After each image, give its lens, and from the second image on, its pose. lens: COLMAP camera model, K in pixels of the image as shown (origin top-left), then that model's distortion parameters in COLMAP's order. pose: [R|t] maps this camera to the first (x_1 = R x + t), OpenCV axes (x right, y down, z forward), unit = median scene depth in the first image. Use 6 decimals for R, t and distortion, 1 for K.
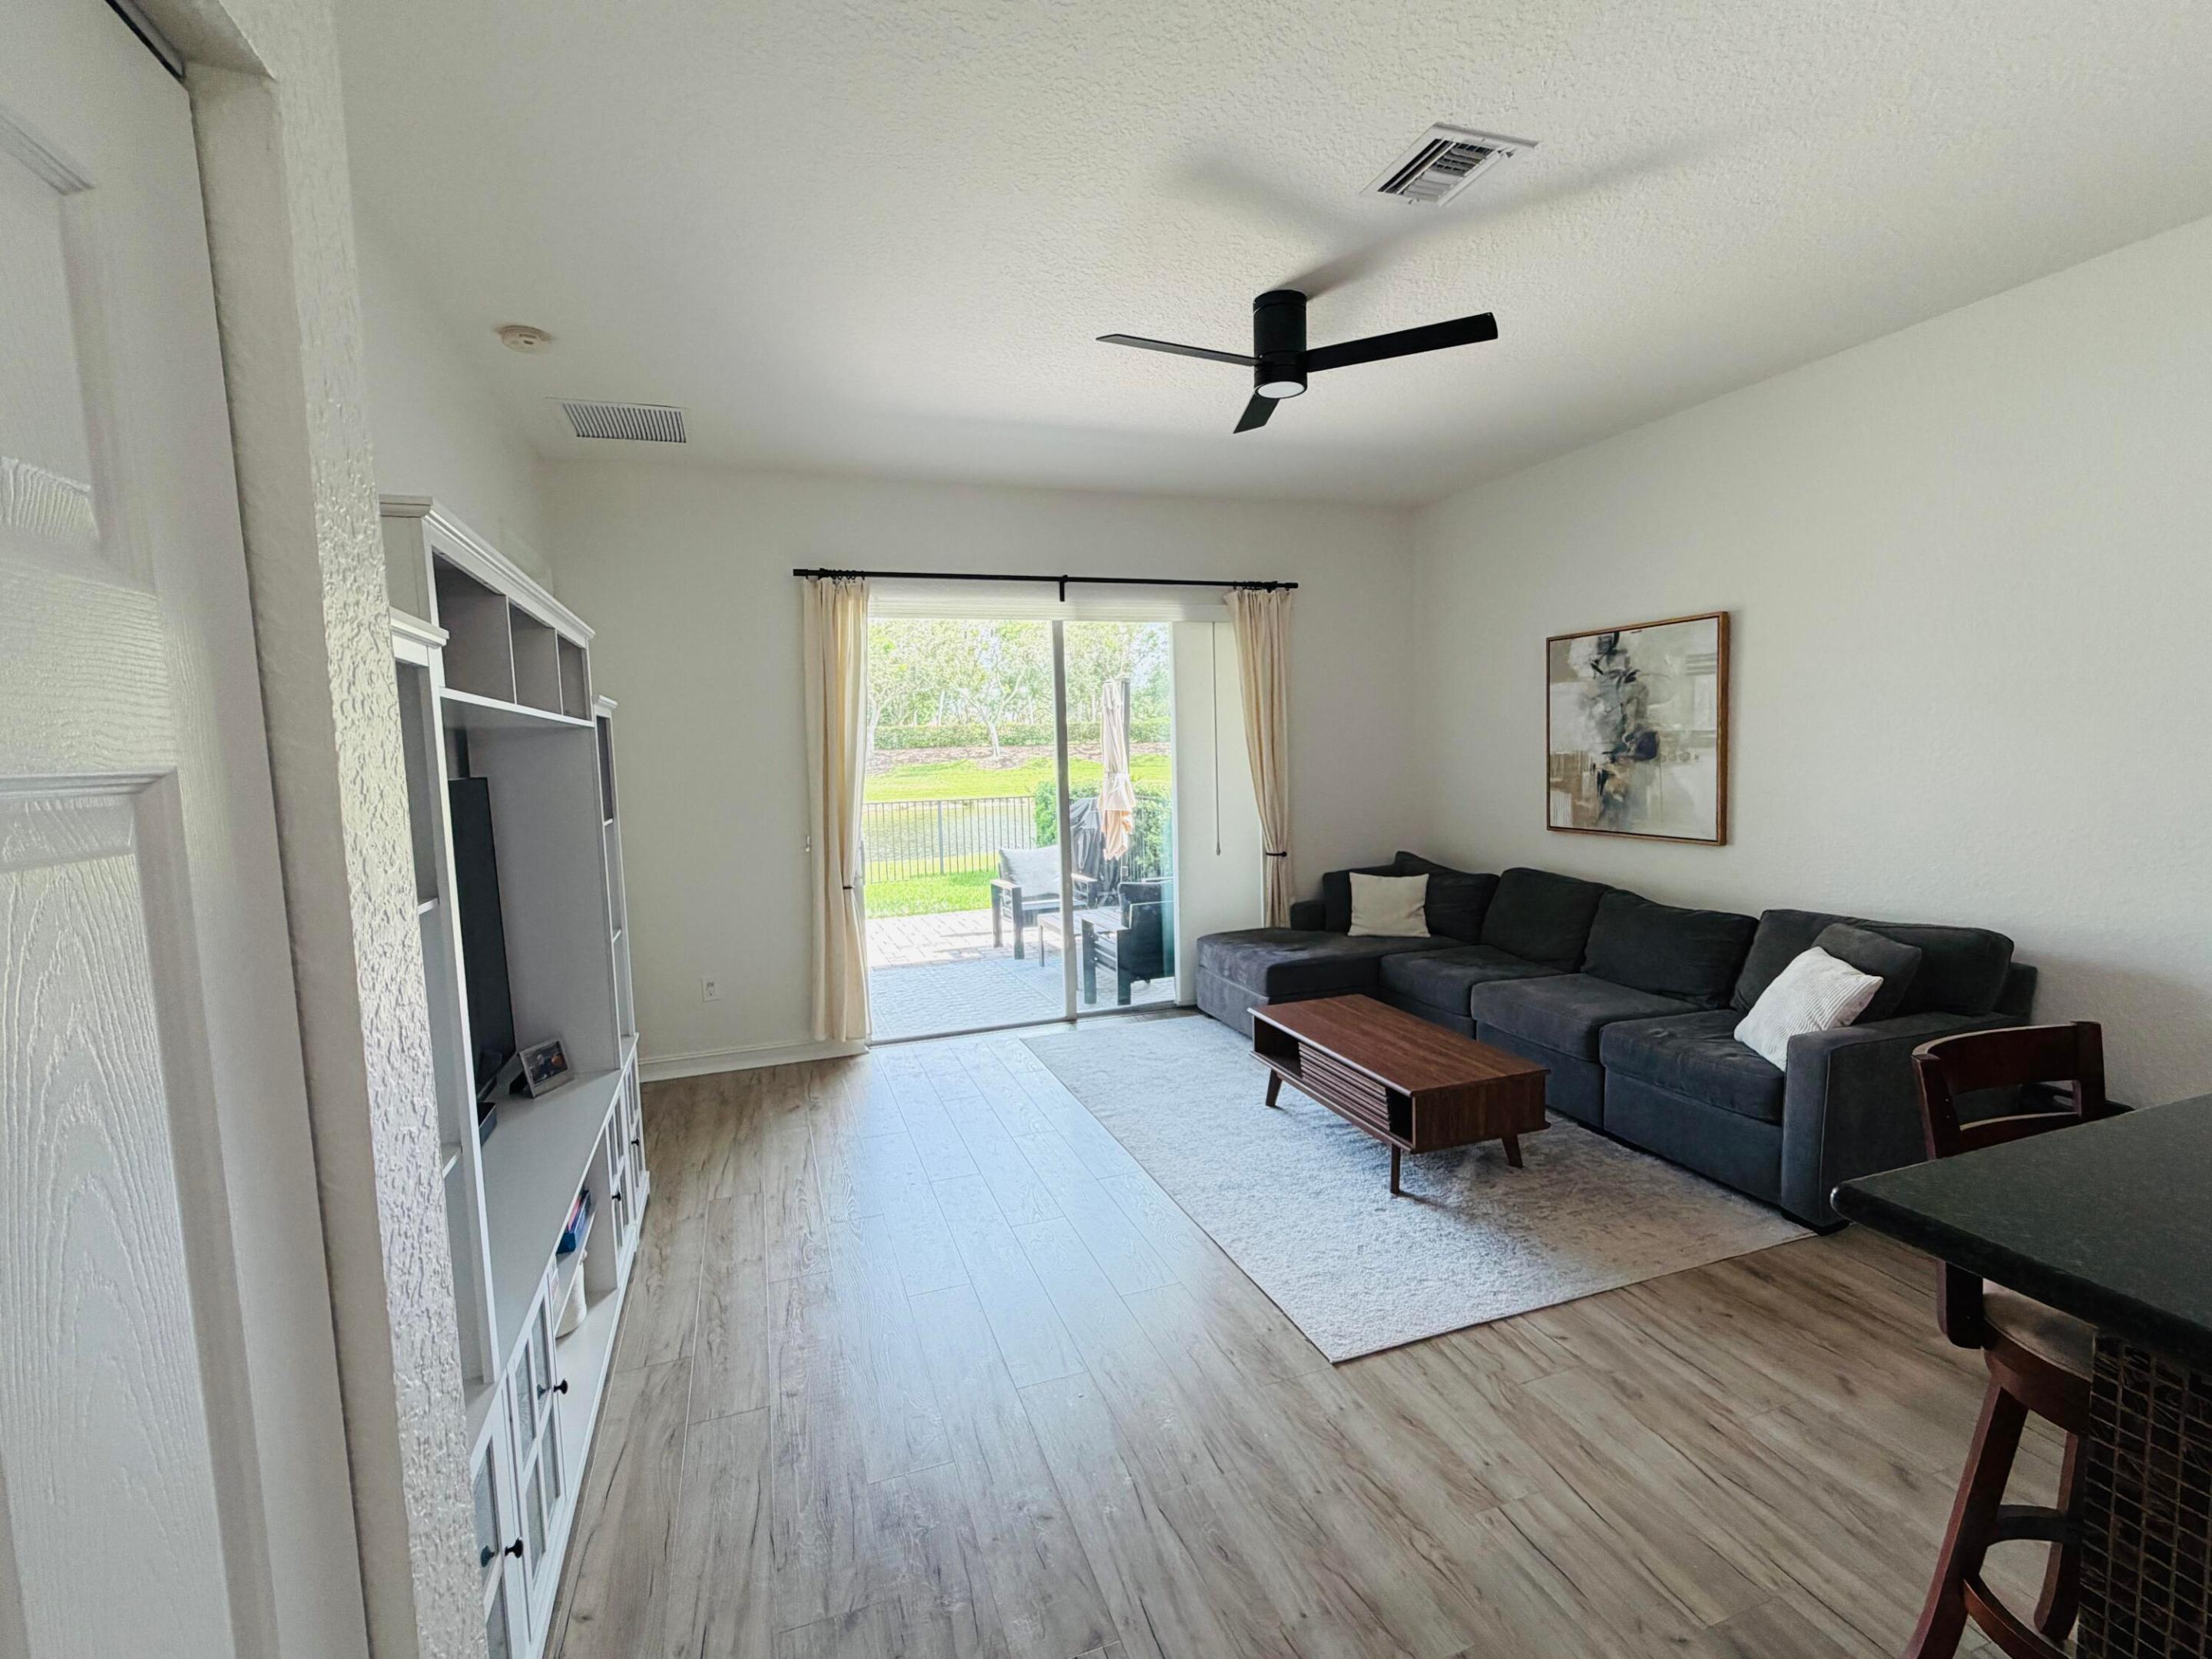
lens RADIAL K [[952.8, 0, 1116.2], [0, 952.8, 817.4], [0, 0, 1]] dist [-0.000008, 0.000569]
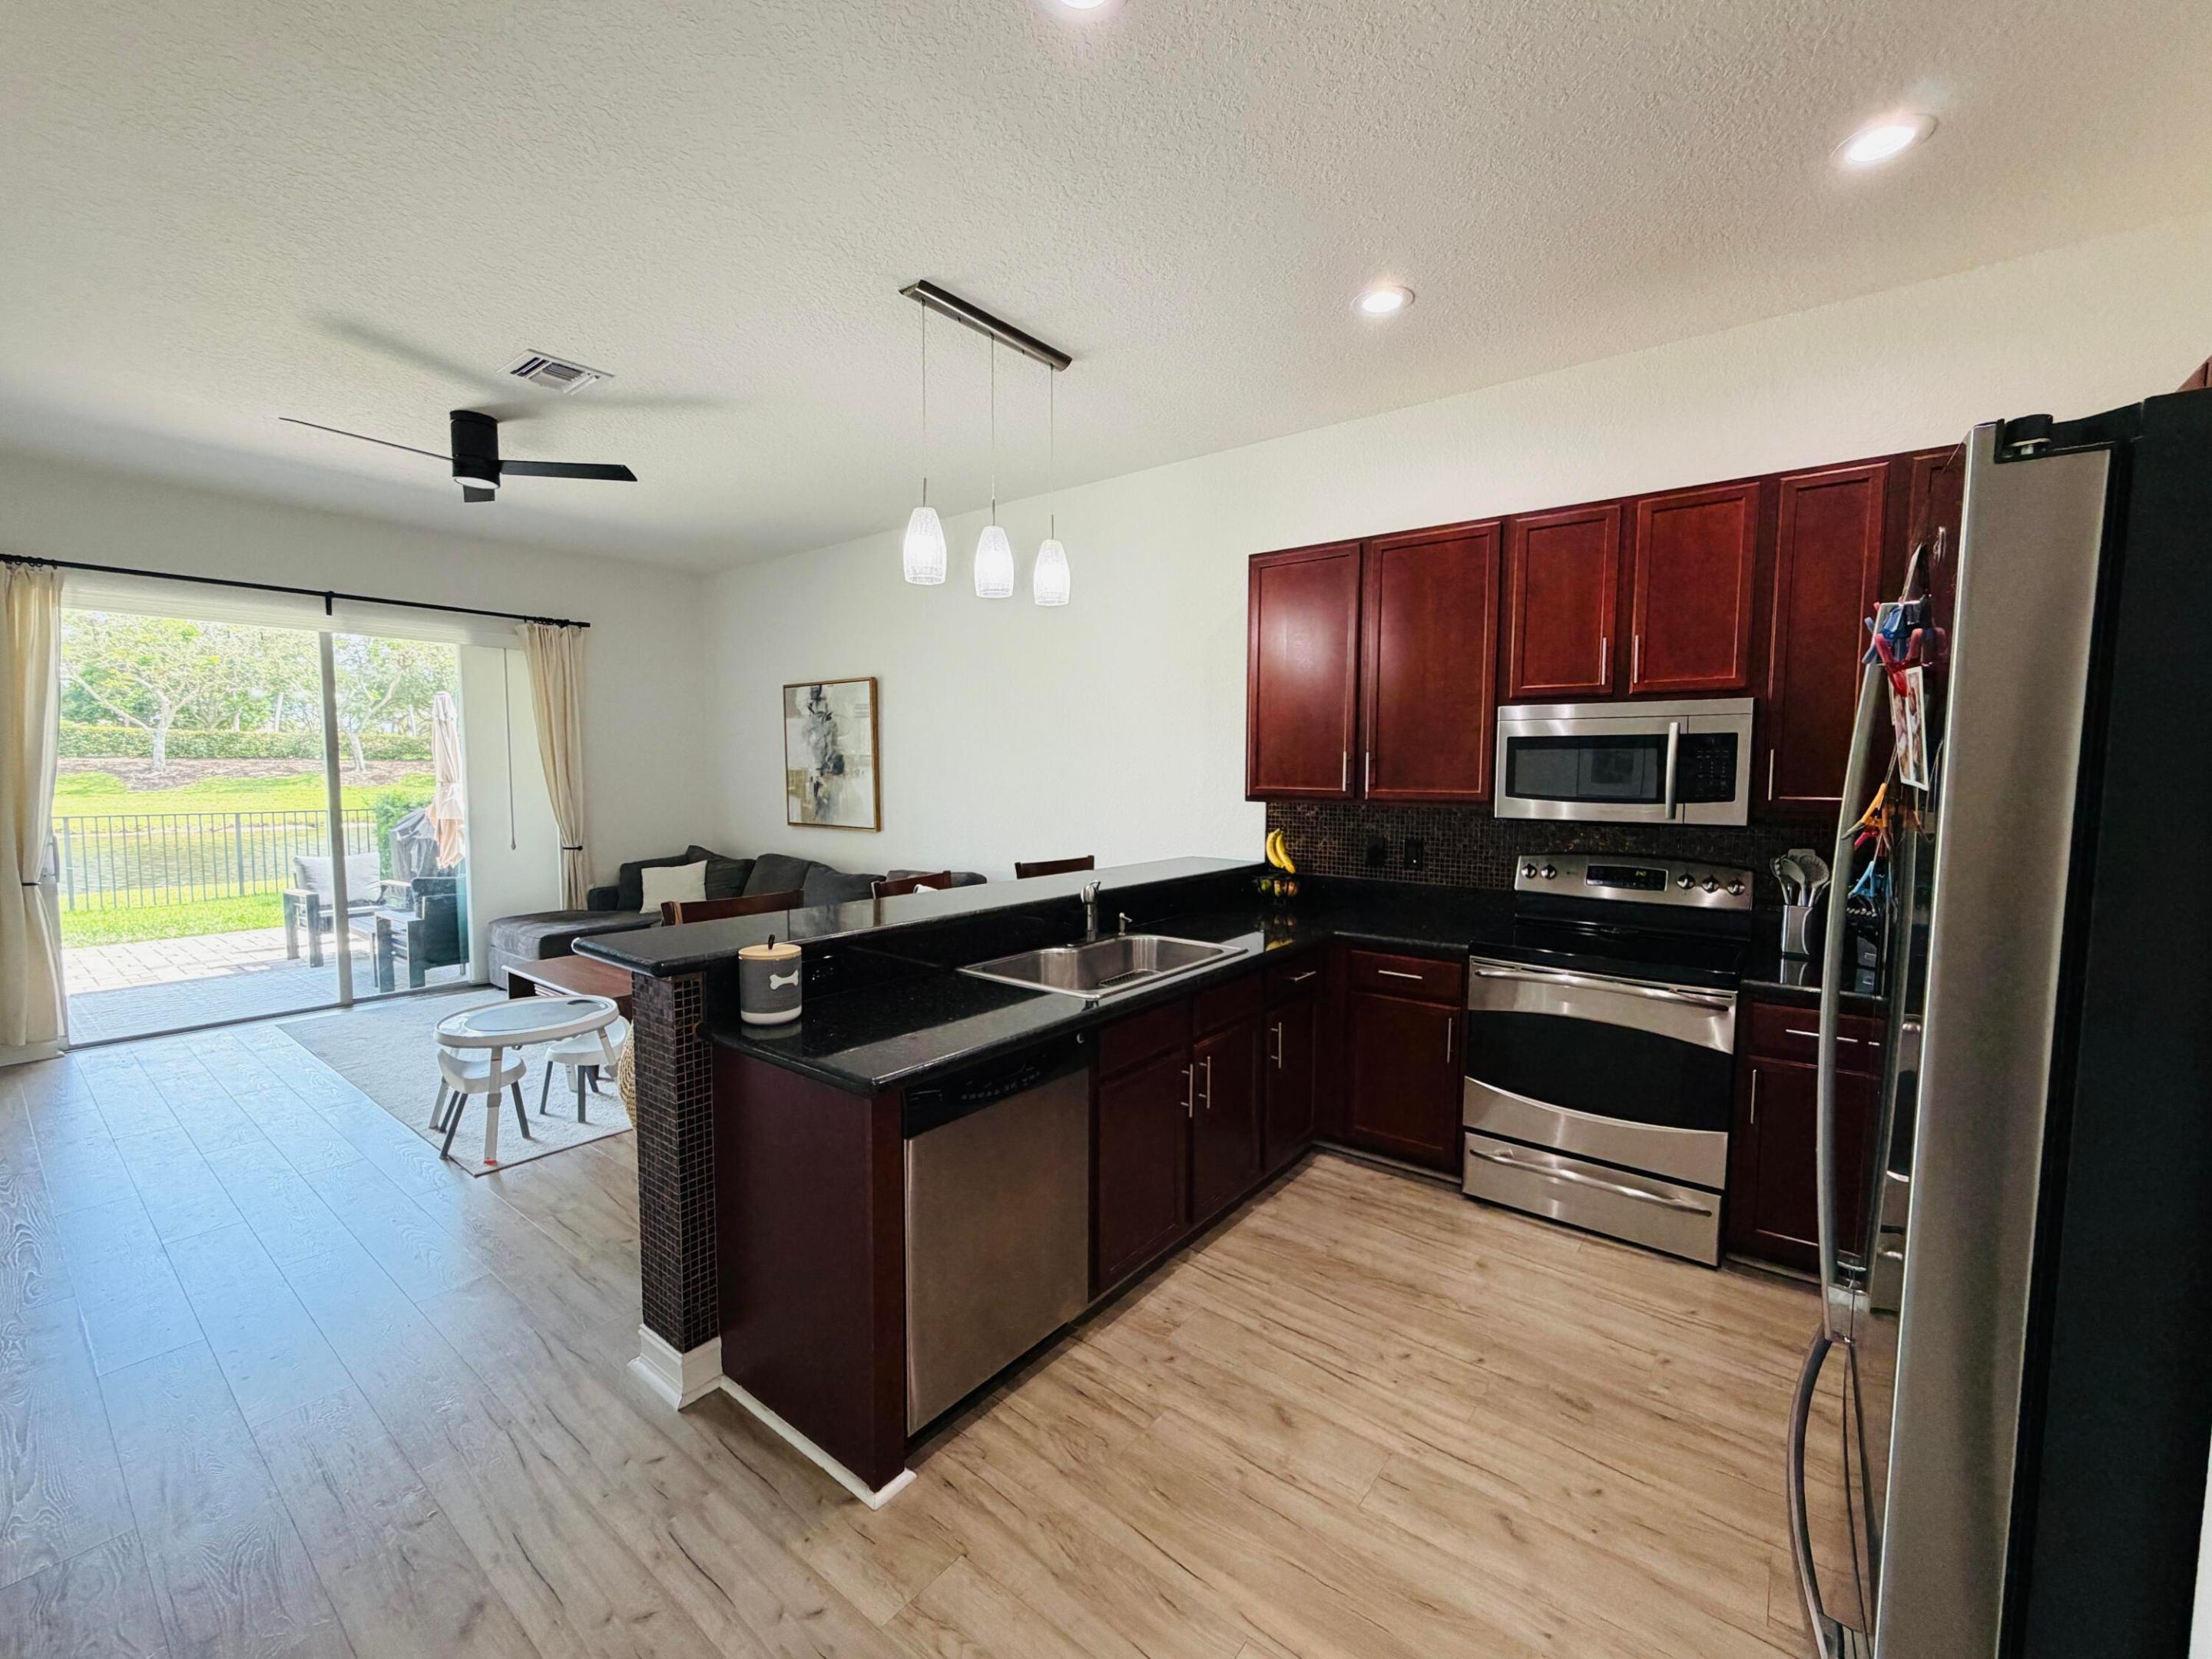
lens RADIAL K [[881.8, 0, 1088.2], [0, 881.8, 825.7], [0, 0, 1]] dist [0.001230, -0.000960]
pose [[0.852174, -0.001782, 0.523256, 0.163096], [0.010901, 0.999838, -0.014348, 0.038476], [-0.523145, 0.017931, 0.852055, -0.318366]]
